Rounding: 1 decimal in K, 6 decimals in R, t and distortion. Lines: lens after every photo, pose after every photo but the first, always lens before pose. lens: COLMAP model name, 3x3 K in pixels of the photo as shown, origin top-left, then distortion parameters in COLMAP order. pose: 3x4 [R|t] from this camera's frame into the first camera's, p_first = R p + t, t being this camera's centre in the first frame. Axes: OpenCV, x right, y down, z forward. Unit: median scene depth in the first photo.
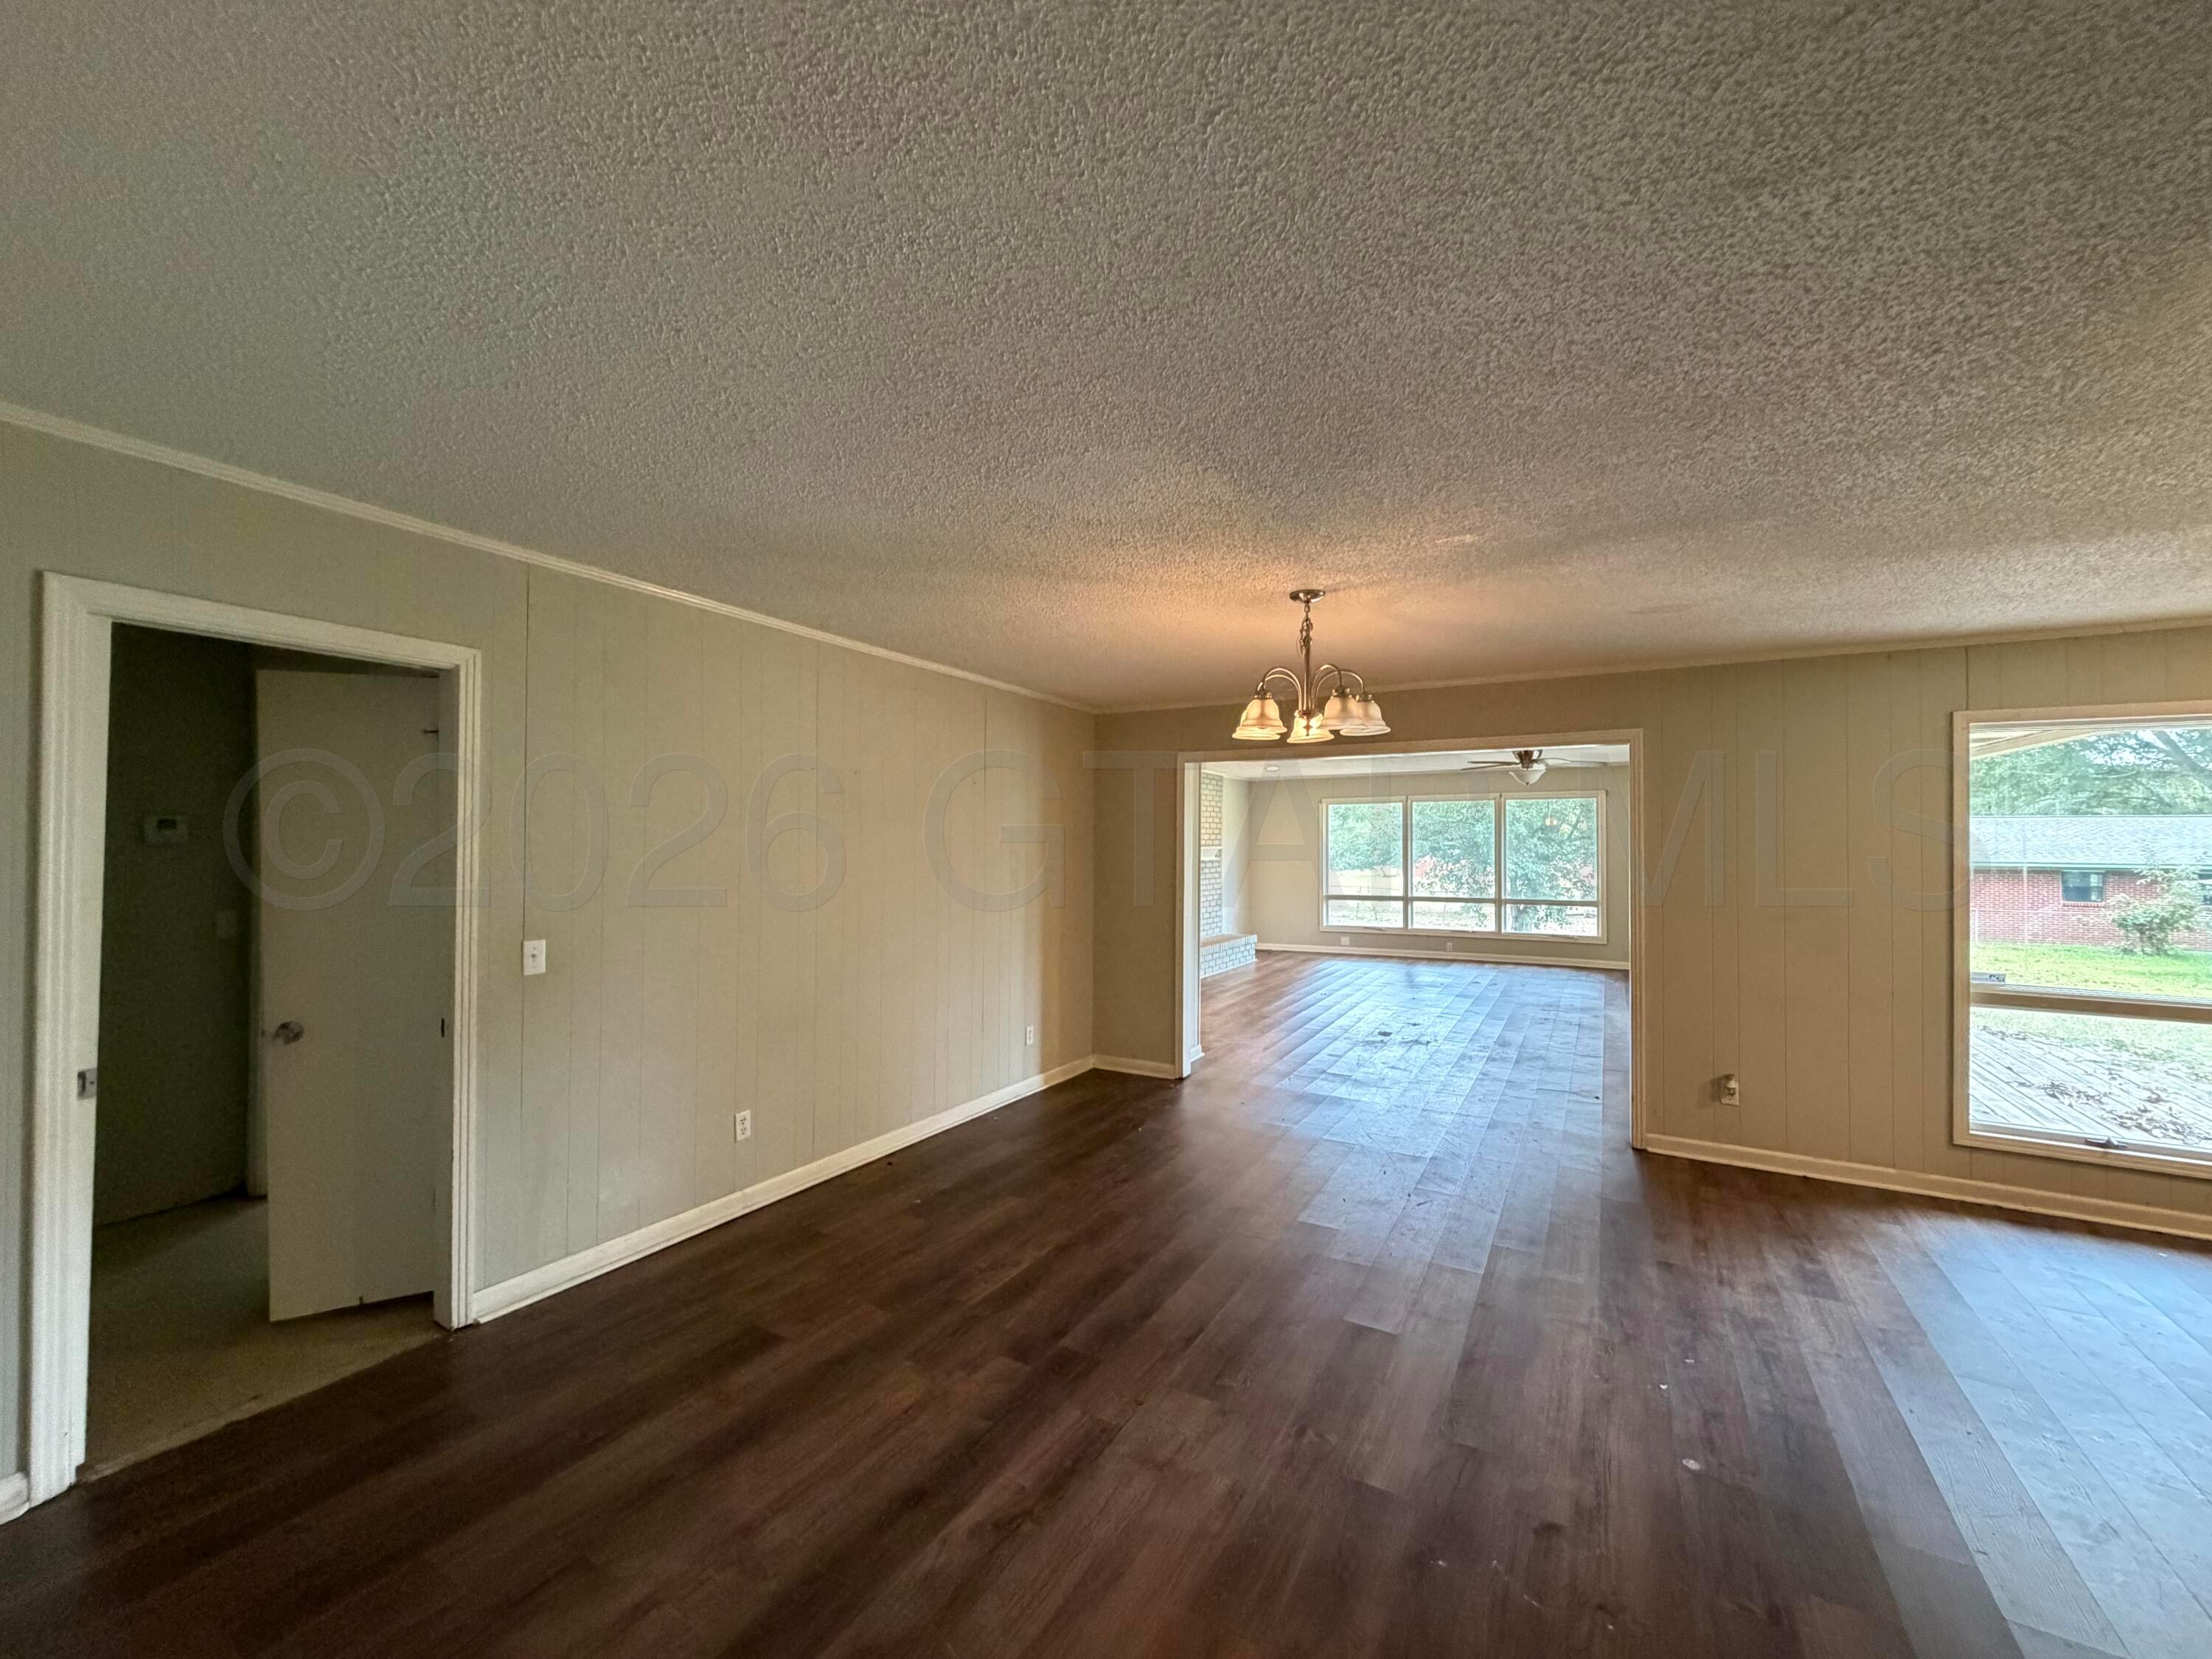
lens RADIAL K [[879.4, 0, 1098.8], [0, 879.4, 834.5], [0, 0, 1]] dist [-0.000019, 0.000106]
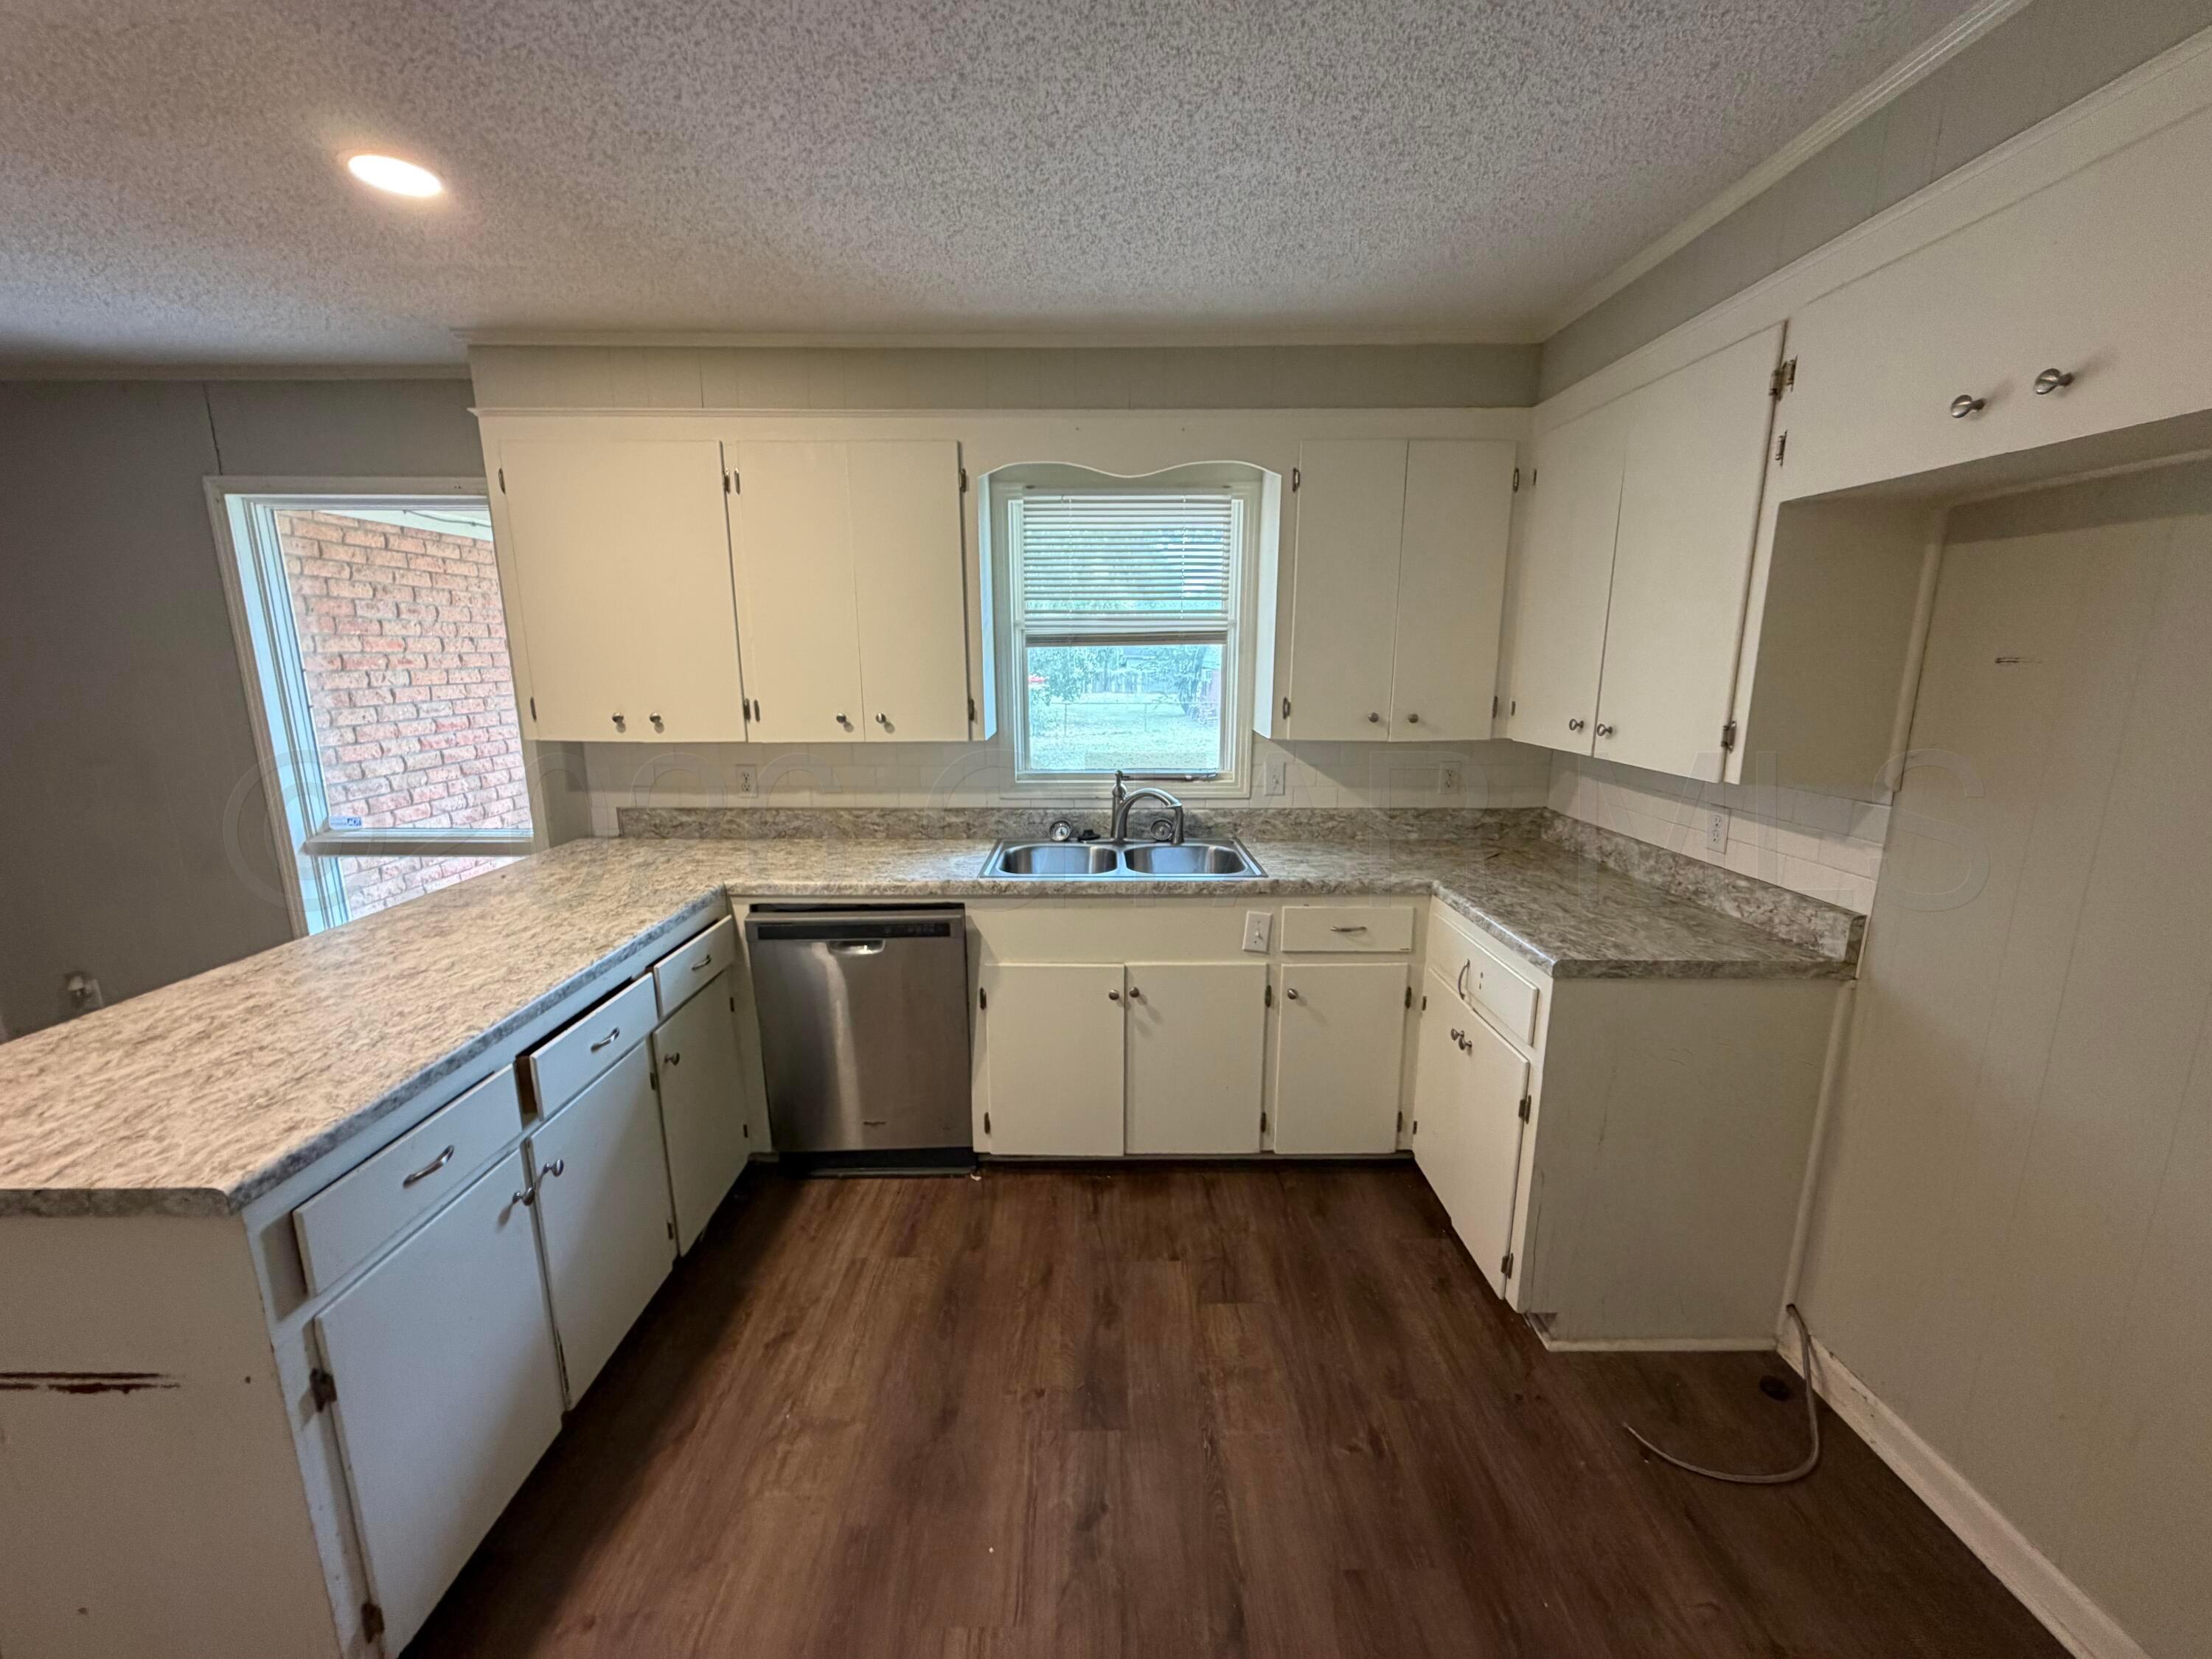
lens RADIAL K [[879.4, 0, 1106.3], [0, 879.4, 831.5], [0, 0, 1]] dist [-0.000019, 0.000106]
pose [[0.861567, -0.111726, 0.495196, 1.240598], [0.004766, 0.977218, 0.212186, -0.000270], [-0.507621, -0.180453, 0.842471, -0.069493]]
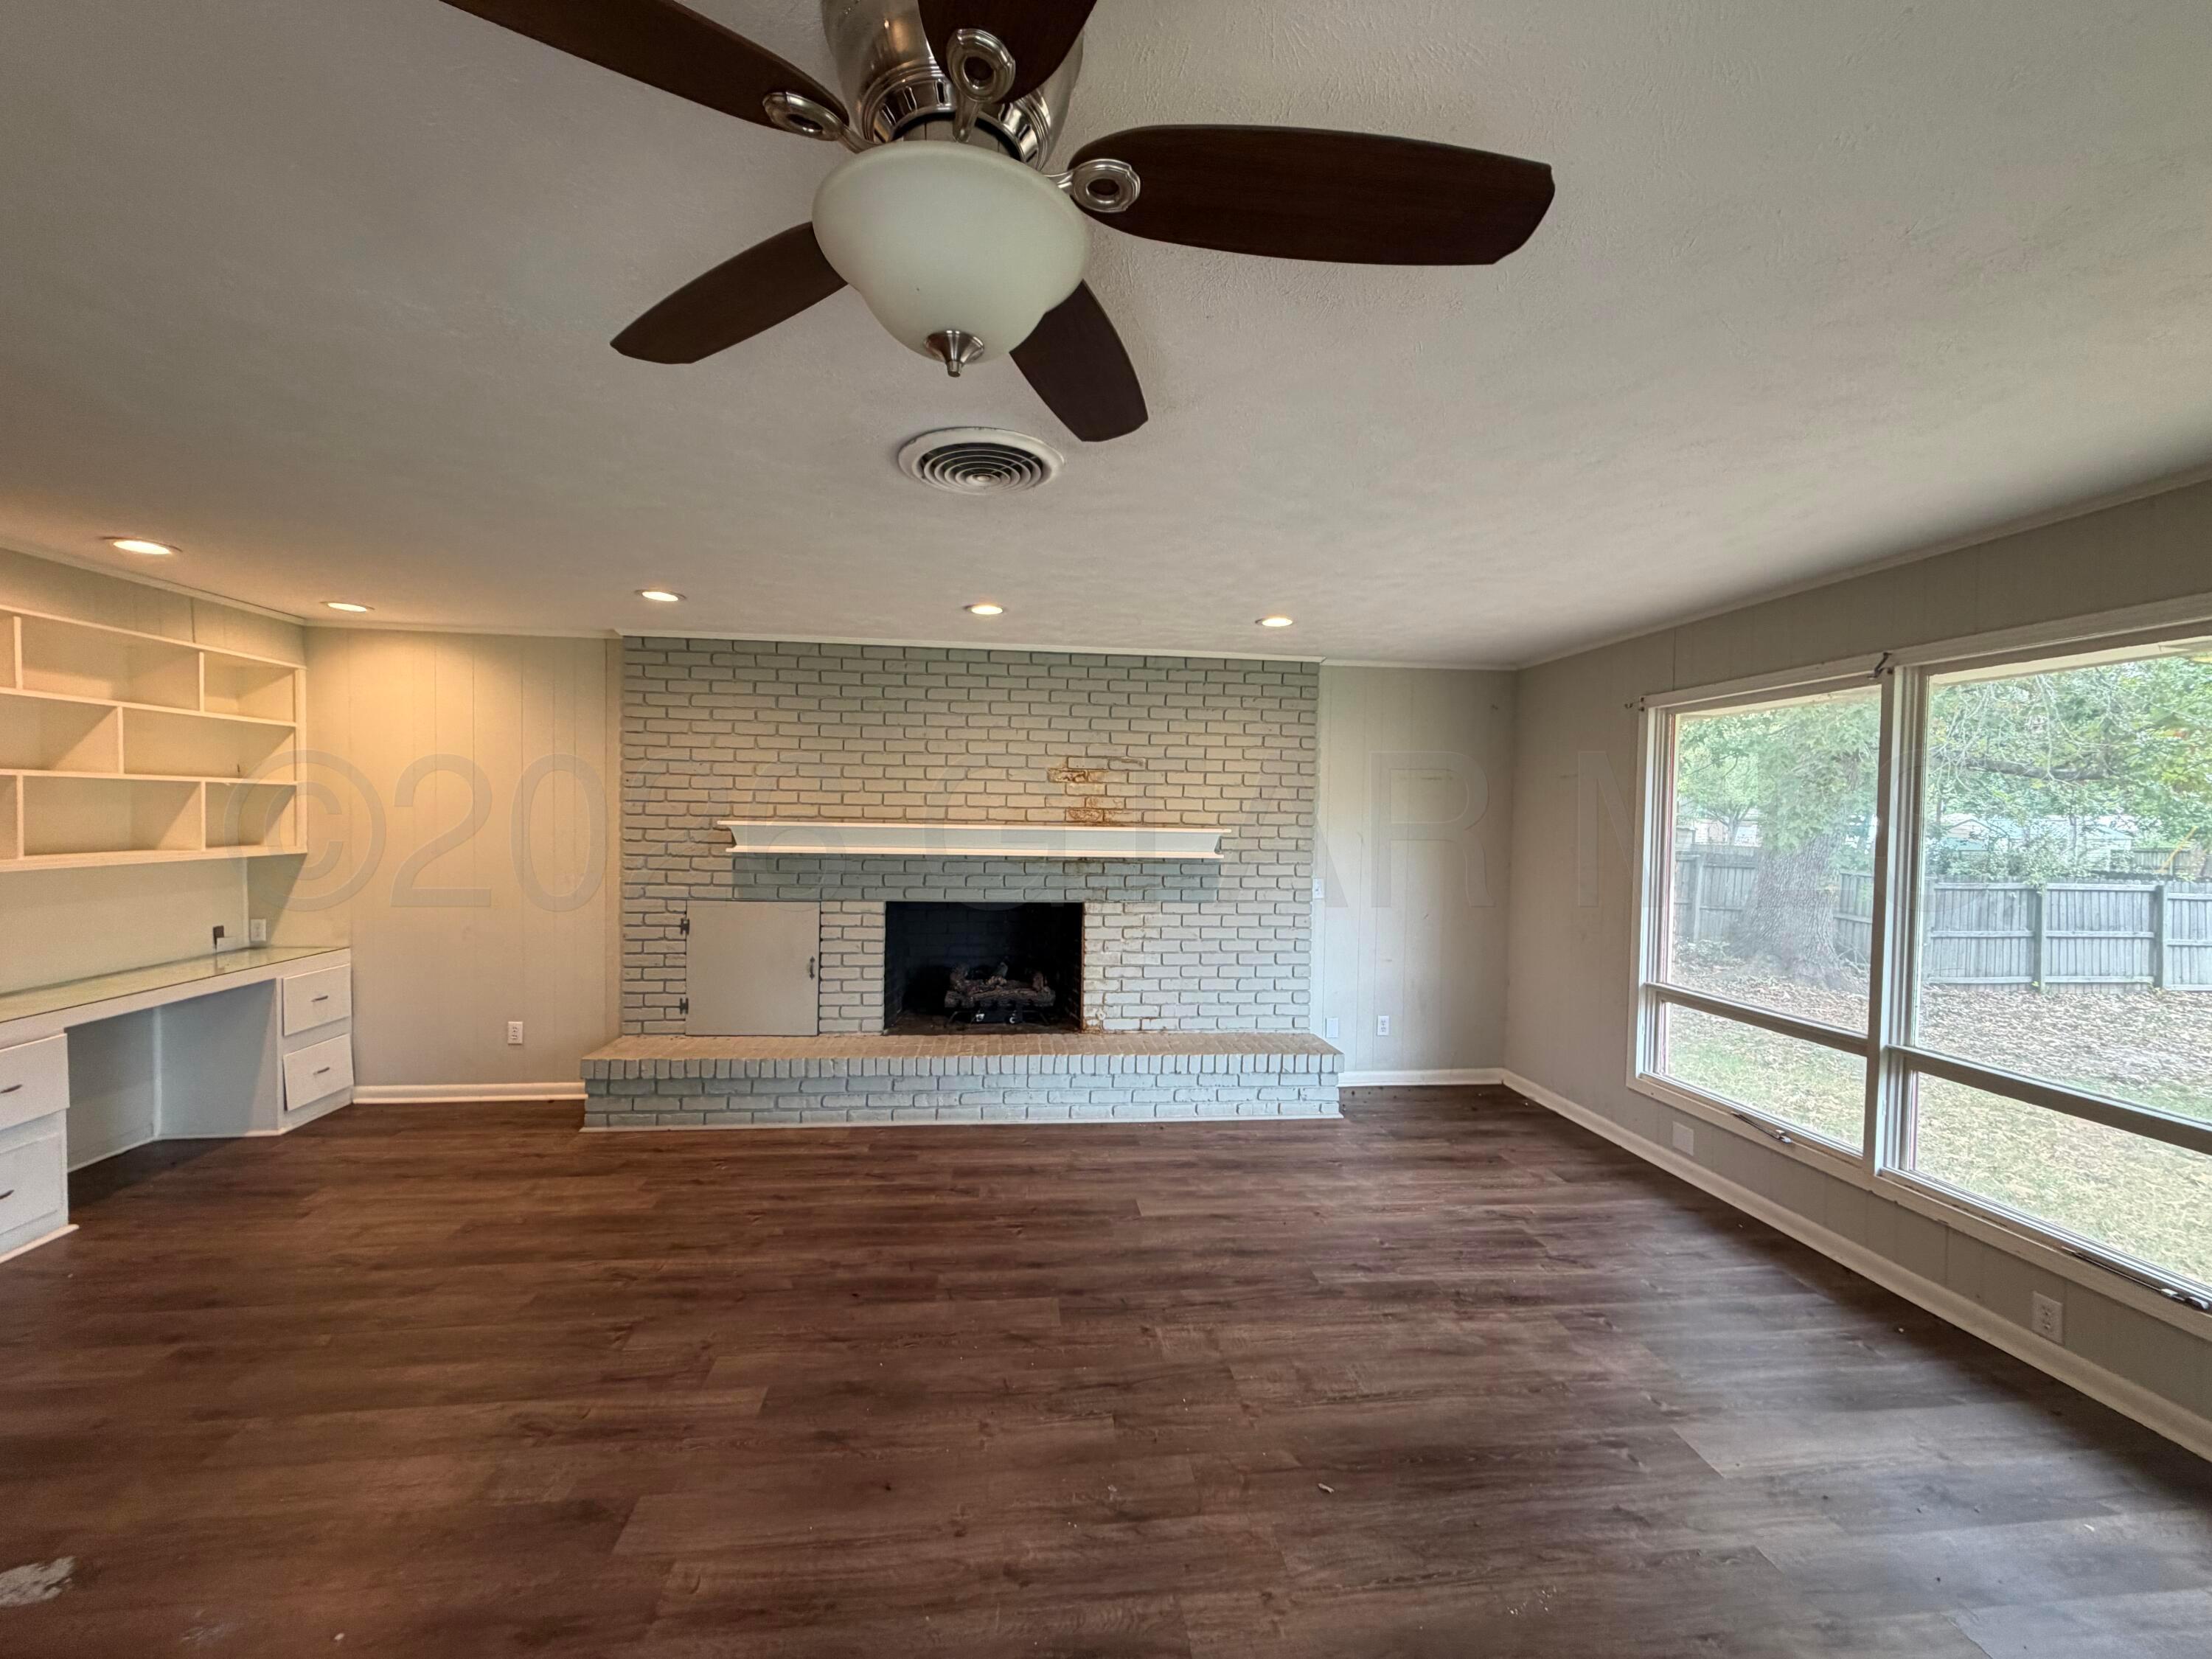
lens RADIAL K [[879.4, 0, 1102.2], [0, 879.4, 827.8], [0, 0, 1]] dist [-0.000019, 0.000106]
pose [[0.592825, 0.028836, -0.804815, 1.283885], [-0.011061, 0.999556, 0.027666, 0.006886], [0.805255, -0.007499, 0.592881, 2.020291]]
